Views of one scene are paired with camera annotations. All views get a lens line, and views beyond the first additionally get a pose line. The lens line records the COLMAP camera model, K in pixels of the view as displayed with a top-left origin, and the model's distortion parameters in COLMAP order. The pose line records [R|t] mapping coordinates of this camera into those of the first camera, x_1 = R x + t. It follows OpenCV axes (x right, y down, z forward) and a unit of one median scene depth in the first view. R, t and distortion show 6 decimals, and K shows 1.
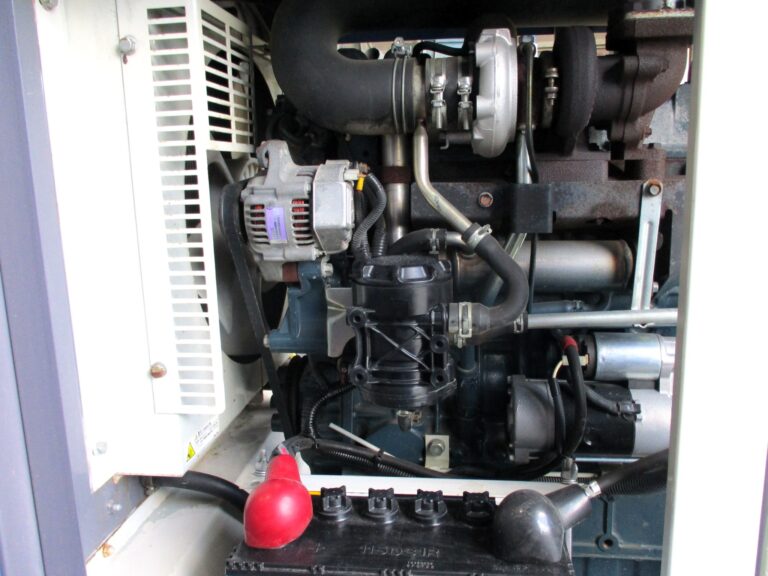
lens RADIAL K [[653.0, 0, 382.3], [0, 653.0, 298.0], [0, 0, 1]] dist [-0.024402, 0.001598]
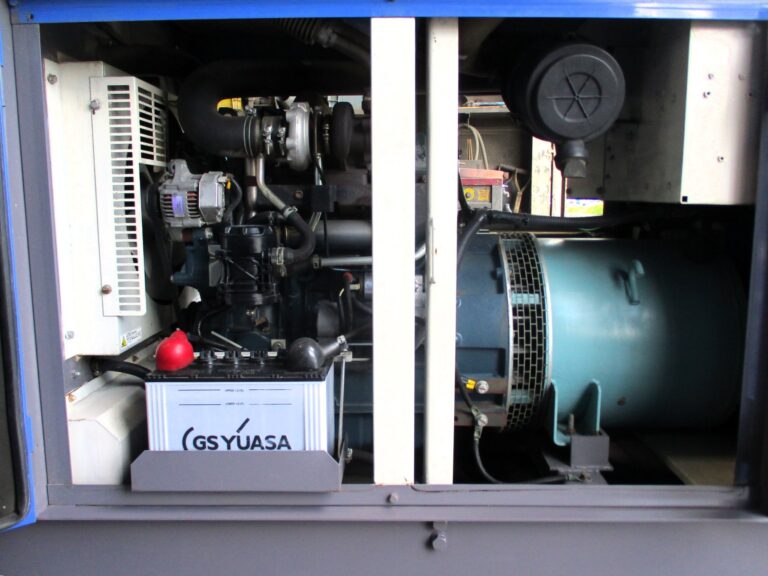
lens RADIAL K [[654.6, 0, 384.0], [0, 654.6, 288.0], [0, 0, 1]] dist [-0.035932, -0.000278]
pose [[0.993596, 0.005590, 0.112851, 0.192572], [0.002111, 0.997683, -0.068001, 0.230038], [-0.112970, 0.067803, 0.991282, -0.795790]]
